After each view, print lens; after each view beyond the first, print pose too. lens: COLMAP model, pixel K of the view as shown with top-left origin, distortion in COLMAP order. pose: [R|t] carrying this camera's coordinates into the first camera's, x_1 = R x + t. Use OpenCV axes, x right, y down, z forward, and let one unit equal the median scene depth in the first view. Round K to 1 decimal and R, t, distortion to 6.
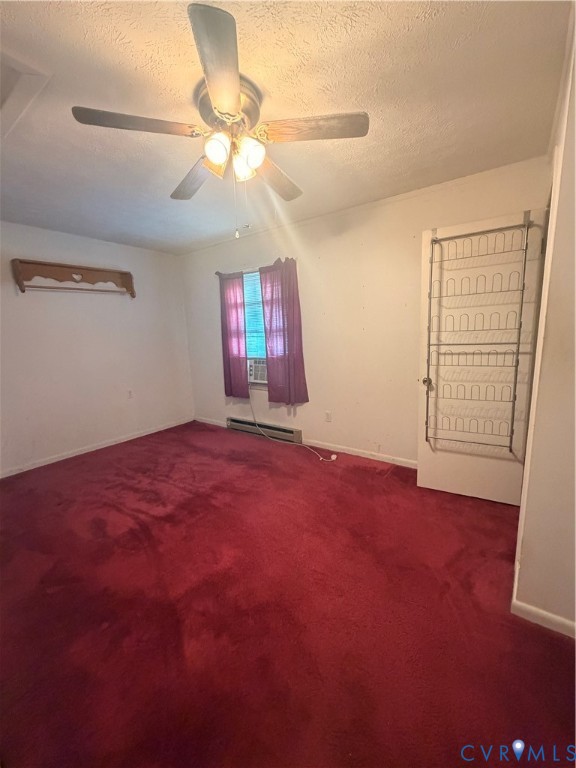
lens RADIAL K [[306.9, 0, 288.5], [0, 306.9, 383.0], [0, 0, 1]] dist [-0.000635, 0.000537]
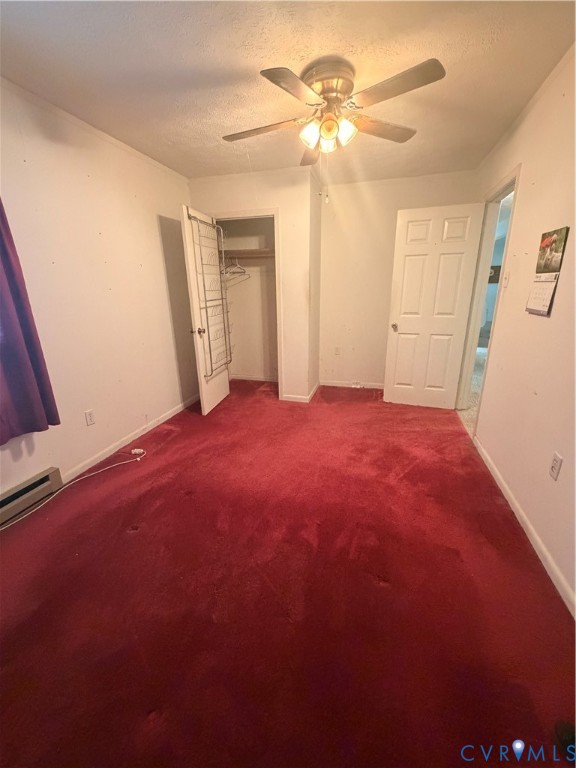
lens RADIAL K [[306.9, 0, 287.2], [0, 306.9, 382.0], [0, 0, 1]] dist [-0.000635, 0.000537]
pose [[-0.315485, -0.240124, 0.918047, -0.653254], [0.190973, 0.931593, 0.309294, -0.098274], [-0.929515, 0.272900, -0.248046, 0.762521]]
